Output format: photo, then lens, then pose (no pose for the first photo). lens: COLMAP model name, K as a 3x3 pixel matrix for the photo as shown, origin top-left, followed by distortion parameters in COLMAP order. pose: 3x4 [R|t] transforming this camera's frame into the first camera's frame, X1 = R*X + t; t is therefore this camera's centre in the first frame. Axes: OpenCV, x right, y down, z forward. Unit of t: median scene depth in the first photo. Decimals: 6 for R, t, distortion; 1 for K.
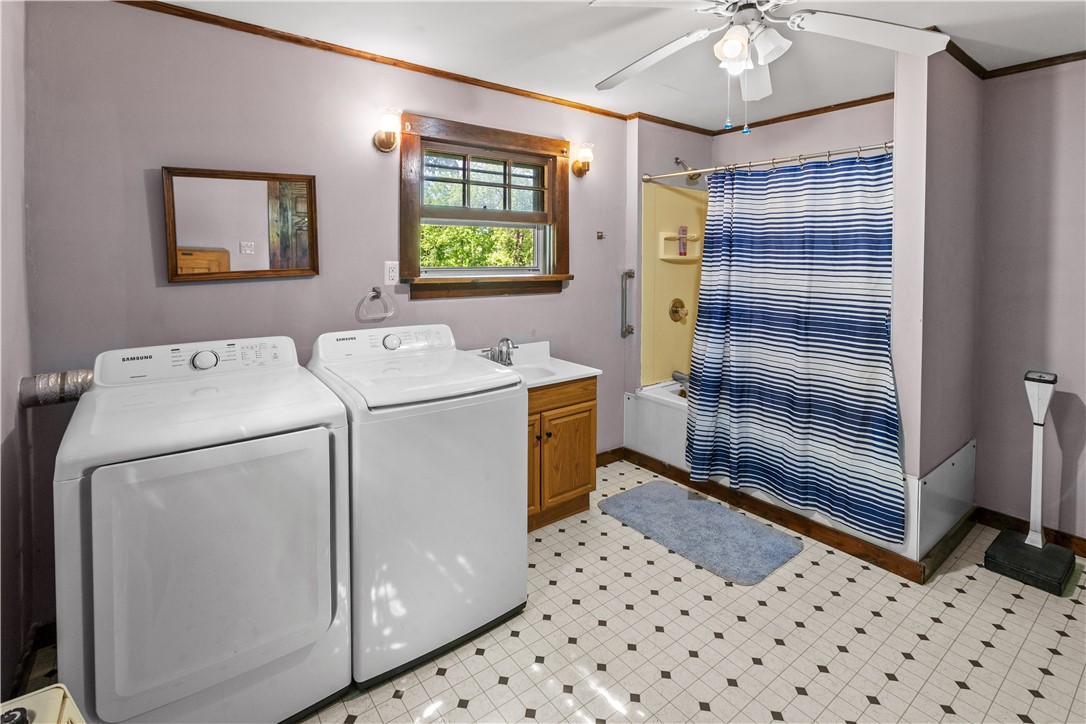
lens RADIAL K [[492.9, 0, 541.0], [0, 492.9, 317.2], [0, 0, 1]] dist [-0.036443, 0.000059]
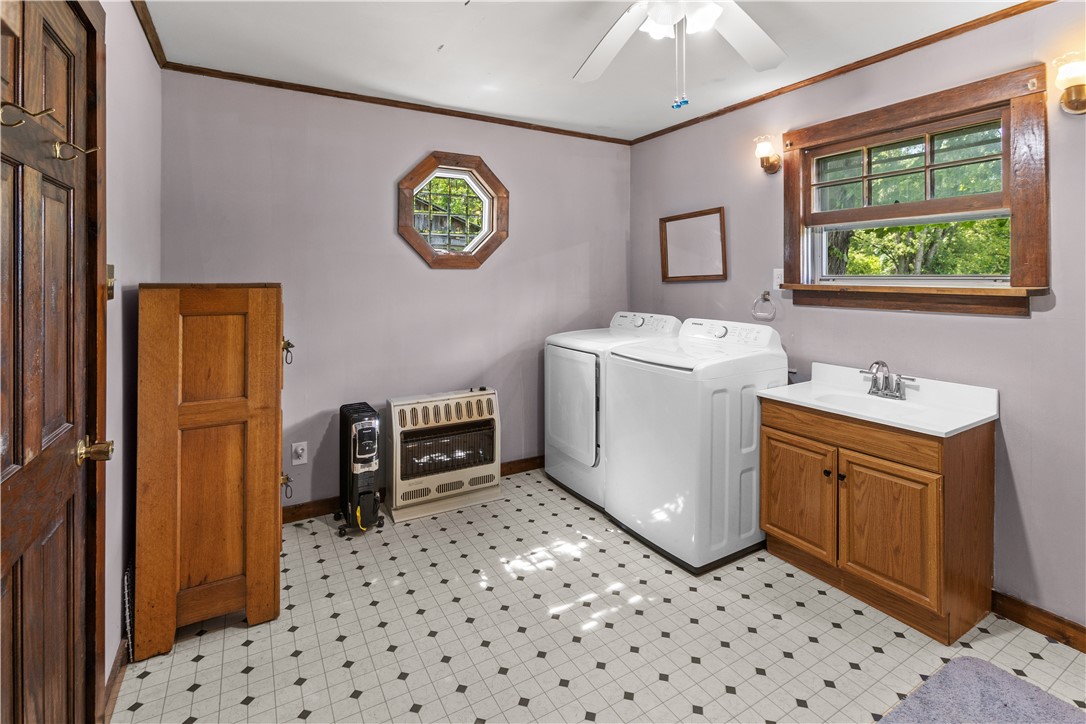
lens RADIAL K [[508.9, 0, 544.8], [0, 508.9, 356.5], [0, 0, 1]] dist [-0.003911, 0.000189]
pose [[-0.103095, 0.154386, -0.982617, 0.906610], [-0.109677, 0.980093, 0.165497, -0.049065], [0.988606, 0.124833, -0.084110, 0.568760]]
